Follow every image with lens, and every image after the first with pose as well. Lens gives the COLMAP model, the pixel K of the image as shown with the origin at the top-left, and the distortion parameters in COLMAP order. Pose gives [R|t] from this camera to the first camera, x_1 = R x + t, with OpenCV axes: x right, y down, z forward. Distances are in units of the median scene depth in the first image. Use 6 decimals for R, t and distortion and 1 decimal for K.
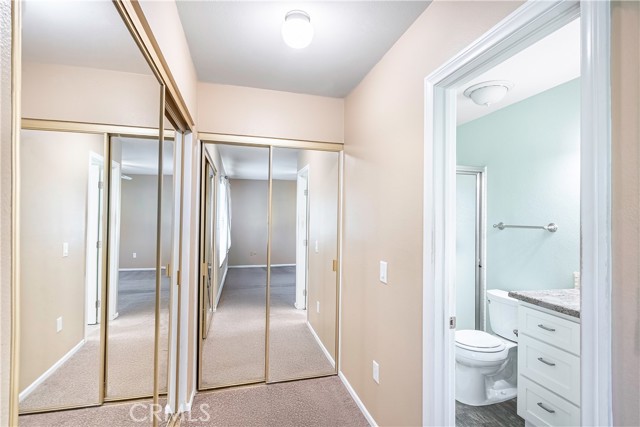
lens RADIAL K [[289.9, 0, 318.7], [0, 289.9, 214.6], [0, 0, 1]] dist [-0.000765, 0.000534]
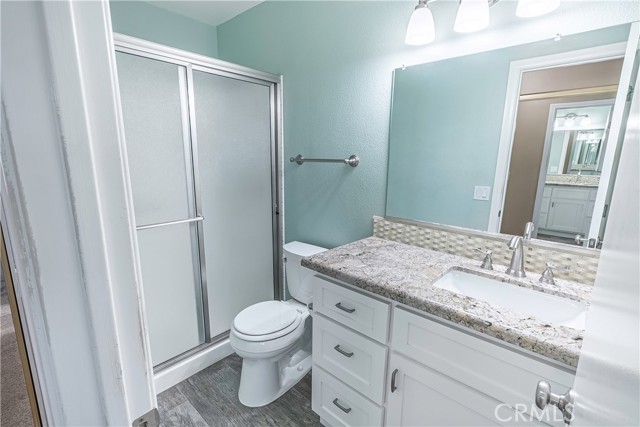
lens RADIAL K [[289.9, 0, 315.8], [0, 289.9, 212.9], [0, 0, 1]] dist [-0.000765, 0.000534]
pose [[0.840839, -0.108435, 0.530312, 0.293408], [-0.005583, 0.977939, 0.208816, 0.019526], [-0.541256, -0.178542, 0.821684, 0.389128]]
